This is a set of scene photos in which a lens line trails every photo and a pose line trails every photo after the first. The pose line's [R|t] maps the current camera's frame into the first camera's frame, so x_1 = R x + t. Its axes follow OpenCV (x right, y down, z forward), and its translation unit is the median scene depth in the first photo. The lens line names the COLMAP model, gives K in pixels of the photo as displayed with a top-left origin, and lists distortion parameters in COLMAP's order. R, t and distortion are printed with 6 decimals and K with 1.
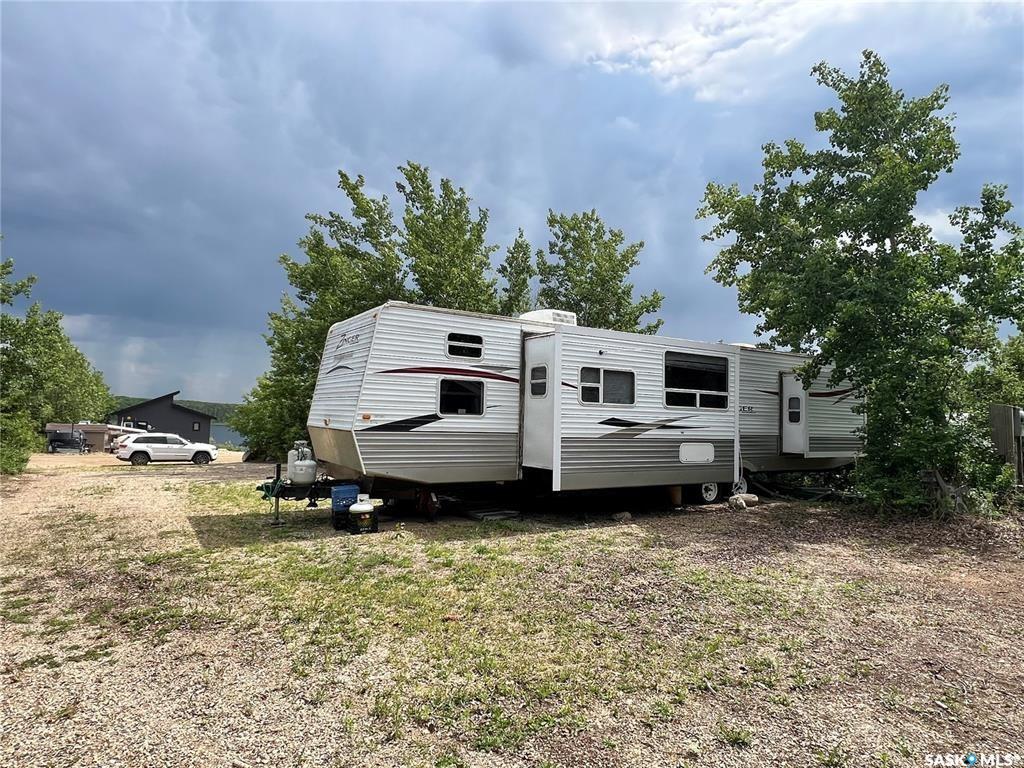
lens RADIAL K [[611.0, 0, 509.9], [0, 611.0, 382.1], [0, 0, 1]] dist [-0.005735, 0.001665]
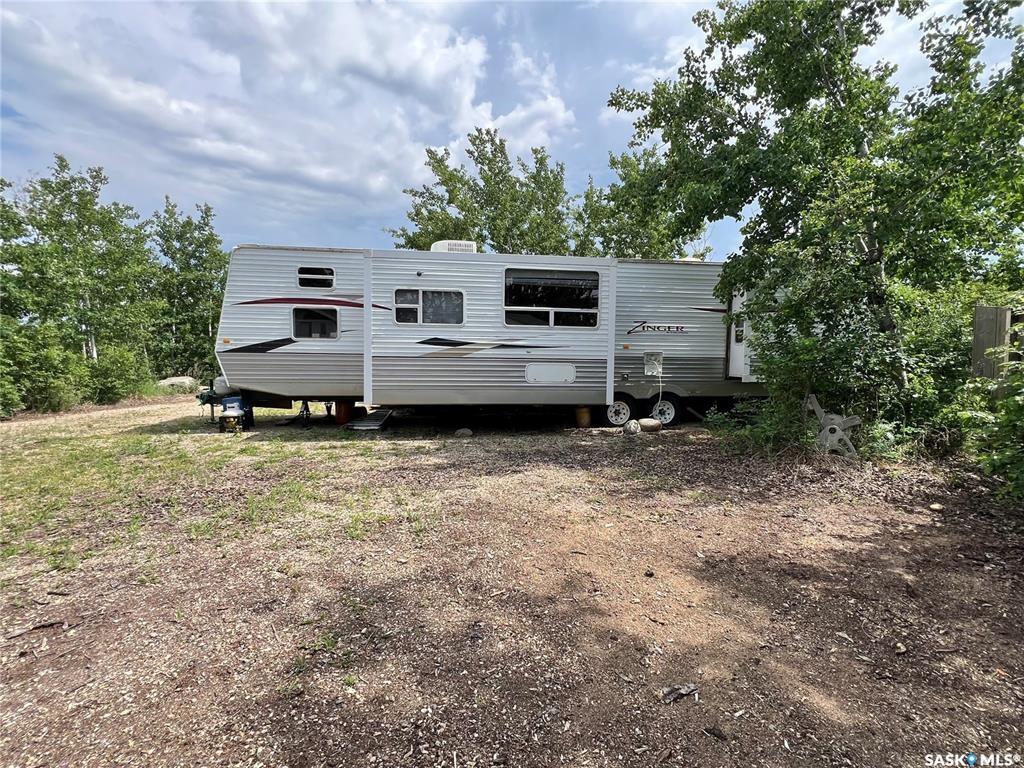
lens RADIAL K [[486.9, 0, 511.8], [0, 486.9, 389.4], [0, 0, 1]] dist [-0.017690, 0.000139]
pose [[0.908687, 0.016238, -0.417162, 0.614975], [0.035826, 0.992524, 0.116674, 0.052756], [0.415938, -0.120965, 0.901312, 0.296973]]
